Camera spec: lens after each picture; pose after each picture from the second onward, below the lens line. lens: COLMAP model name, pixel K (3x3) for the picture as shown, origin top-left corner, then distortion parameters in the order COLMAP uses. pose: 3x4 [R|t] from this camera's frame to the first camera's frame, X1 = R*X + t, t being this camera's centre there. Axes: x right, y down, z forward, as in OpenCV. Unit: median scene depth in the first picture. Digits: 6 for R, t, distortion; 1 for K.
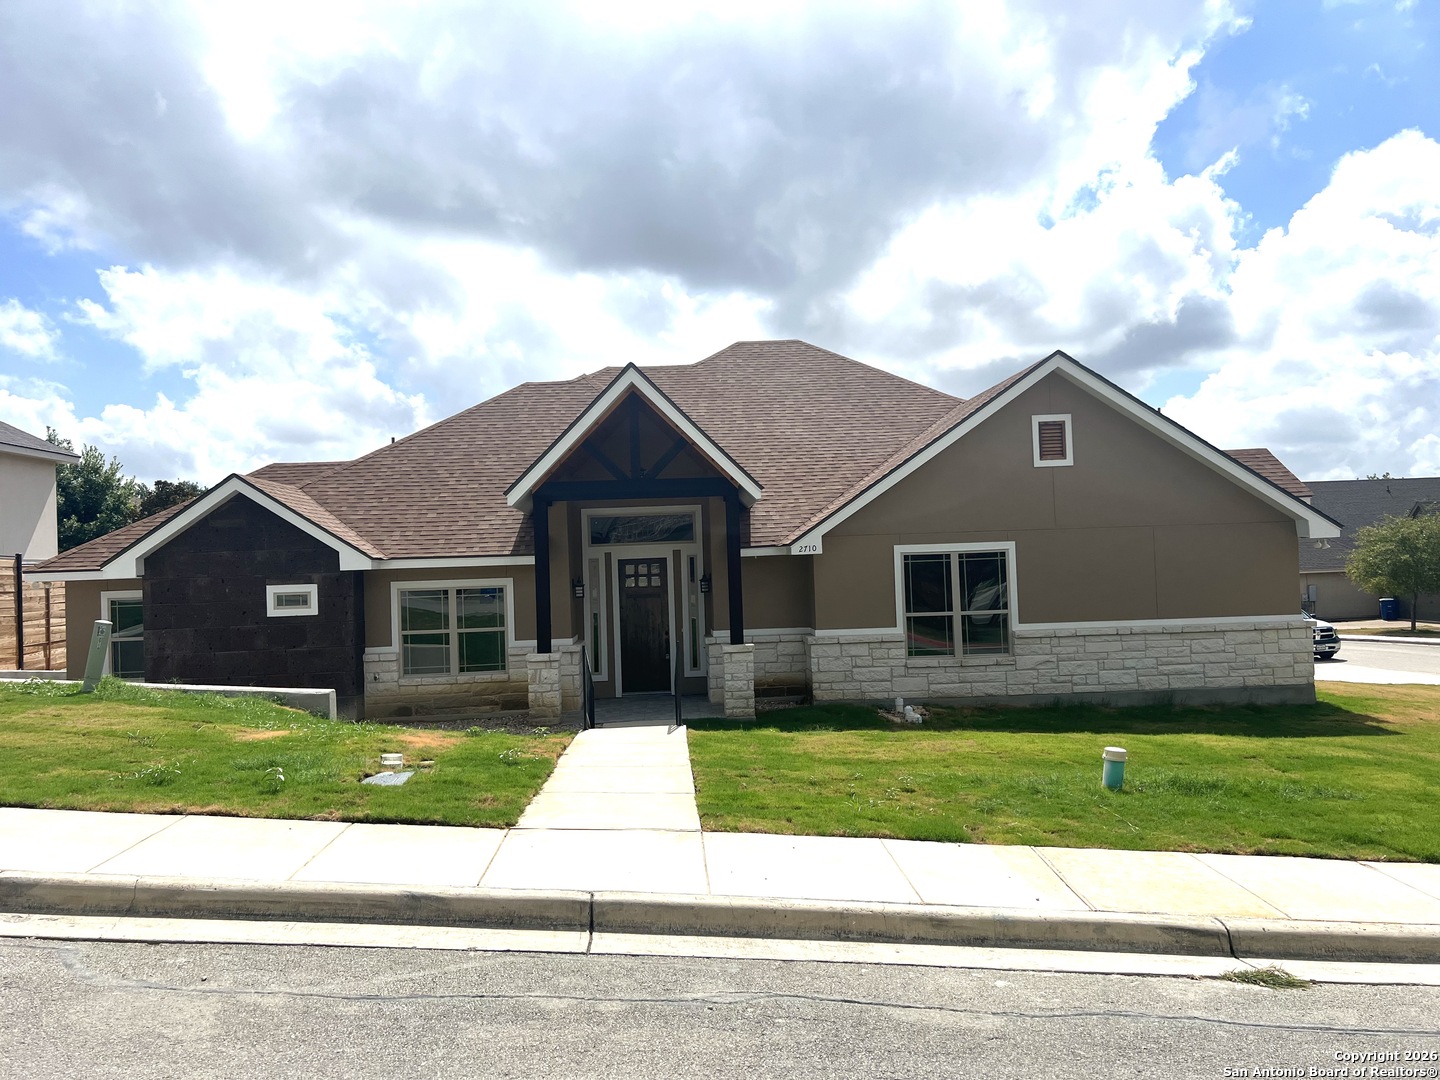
lens RADIAL K [[1087.2, 0, 760.4], [0, 1087.2, 526.1], [0, 0, 1]] dist [0.054633, -0.054205]
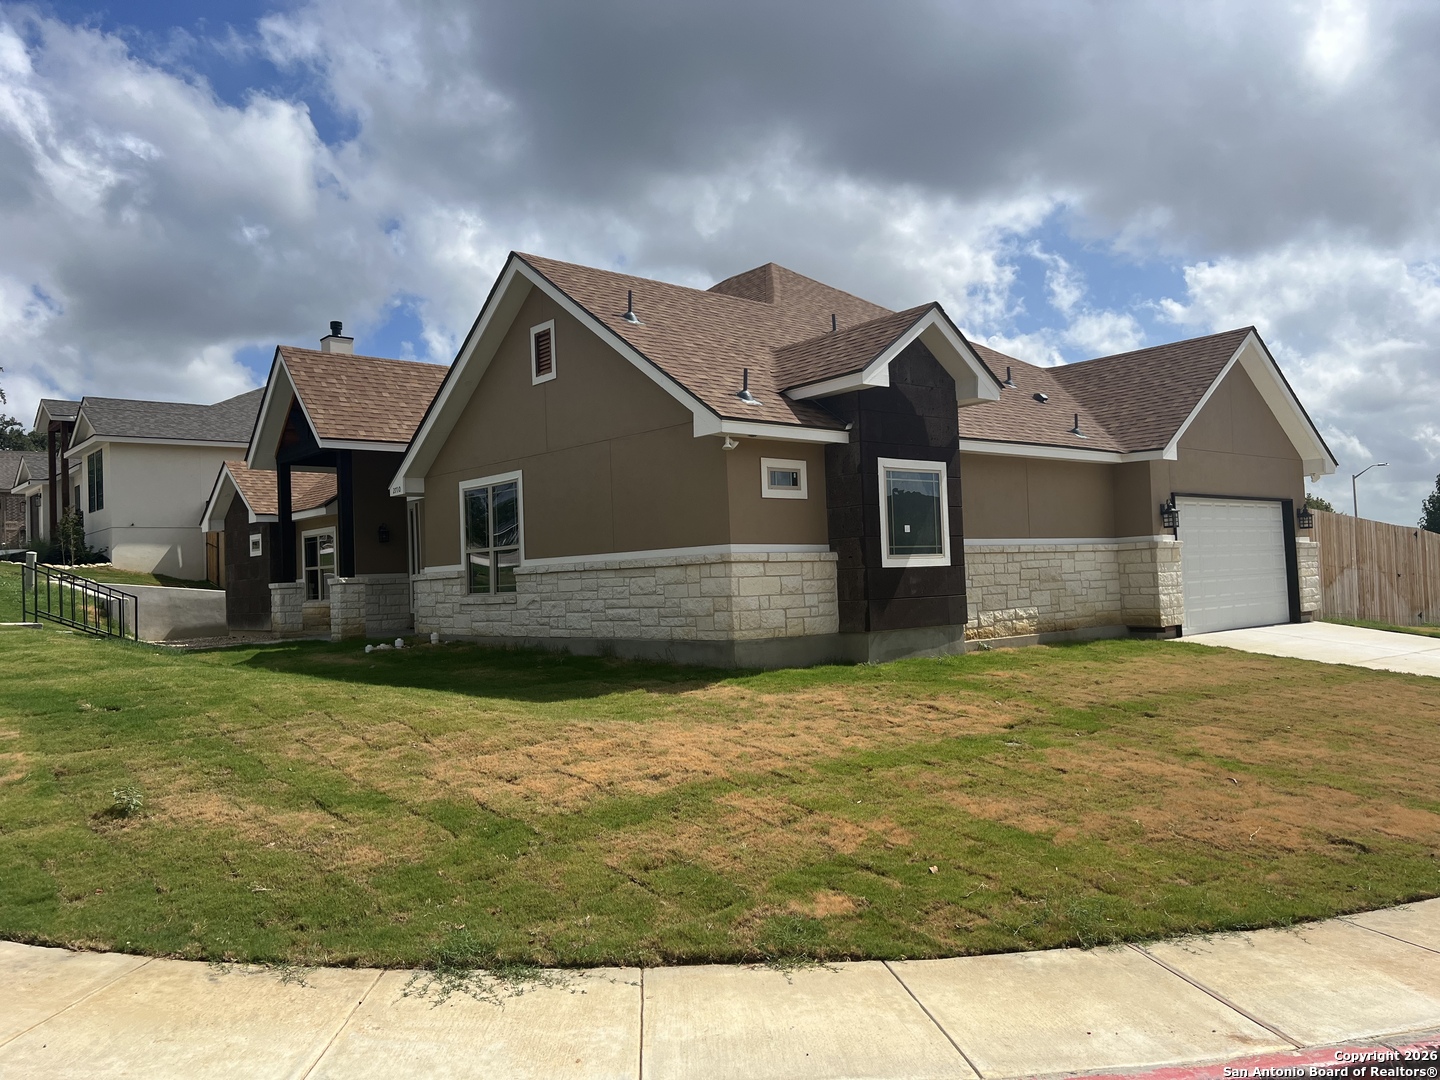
lens RADIAL K [[1087.2, 0, 718.3], [0, 1087.2, 544.3], [0, 0, 1]] dist [0.054633, -0.054205]
pose [[0.625560, -0.016633, -0.779999, 1.054991], [0.050560, 0.998535, 0.019256, 0.067271], [0.778536, -0.051482, 0.625484, 0.556954]]
